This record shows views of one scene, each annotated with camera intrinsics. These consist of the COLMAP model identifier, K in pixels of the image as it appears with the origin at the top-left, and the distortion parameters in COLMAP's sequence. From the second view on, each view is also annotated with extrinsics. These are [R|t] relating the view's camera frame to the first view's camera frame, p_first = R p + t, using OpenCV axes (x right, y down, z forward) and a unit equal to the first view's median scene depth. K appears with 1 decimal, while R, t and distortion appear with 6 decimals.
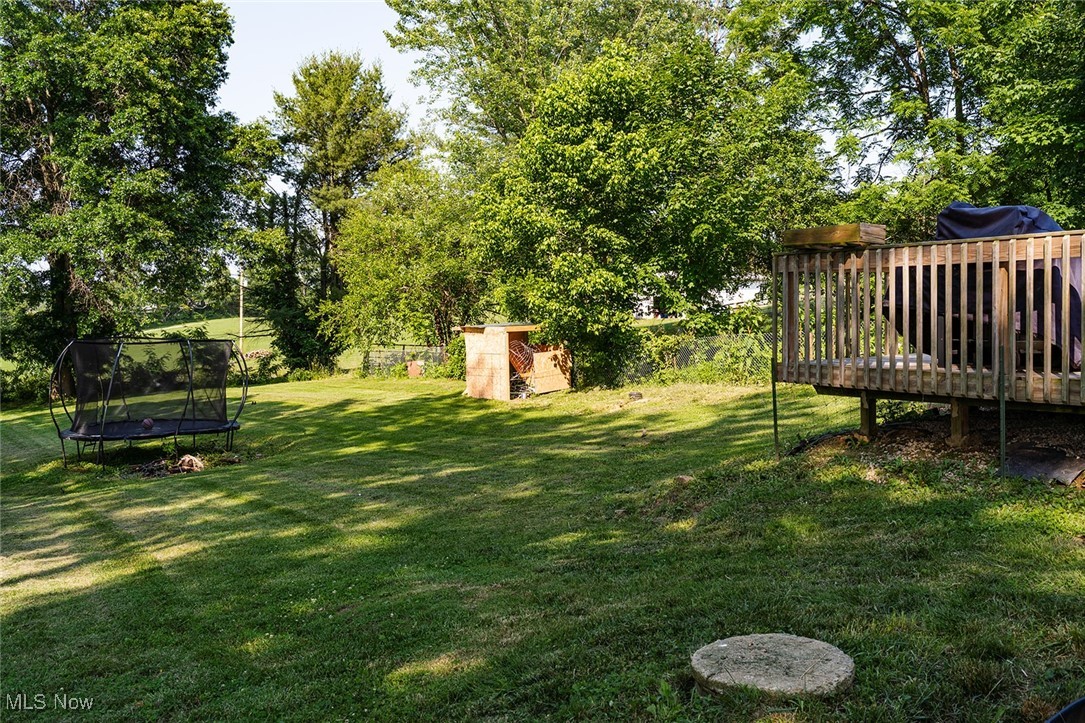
lens RADIAL K [[1066.1, 0, 538.2], [0, 1066.1, 356.9], [0, 0, 1]] dist [-0.009015, 0.018690]
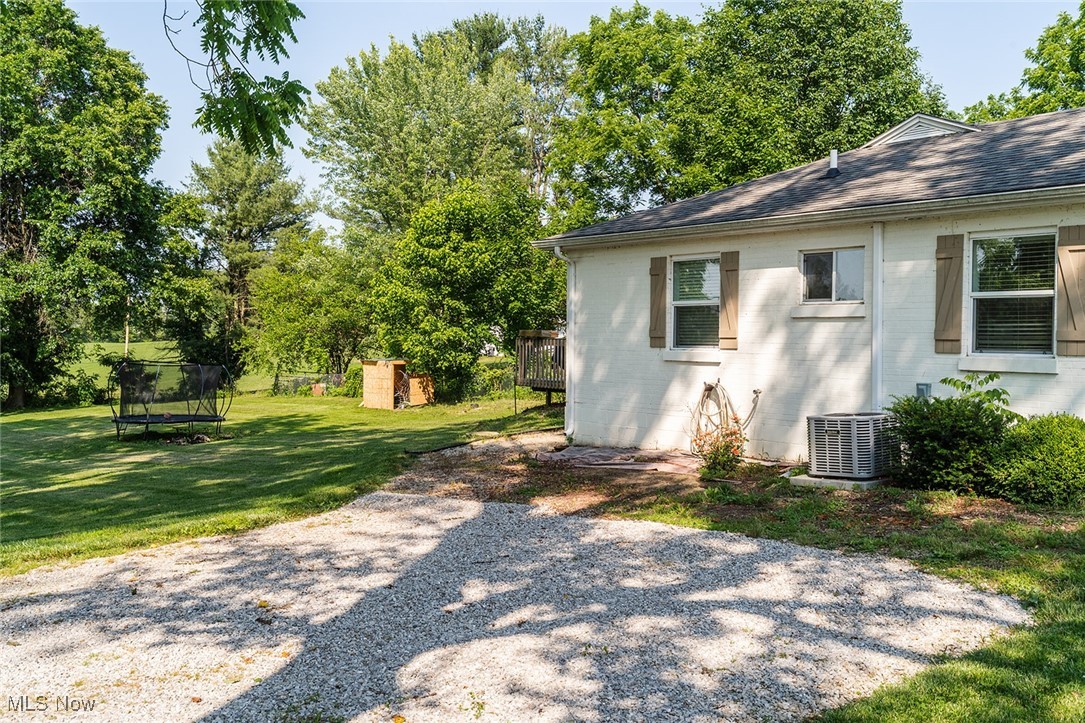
lens RADIAL K [[1032.1, 0, 542.5], [0, 1032.1, 361.5], [0, 0, 1]] dist [-0.033234, 0.017522]
pose [[0.990219, 0.026668, 0.136946, -0.024251], [-0.022767, 0.999291, -0.029975, 0.016282], [-0.137649, 0.026564, 0.990125, -0.707403]]
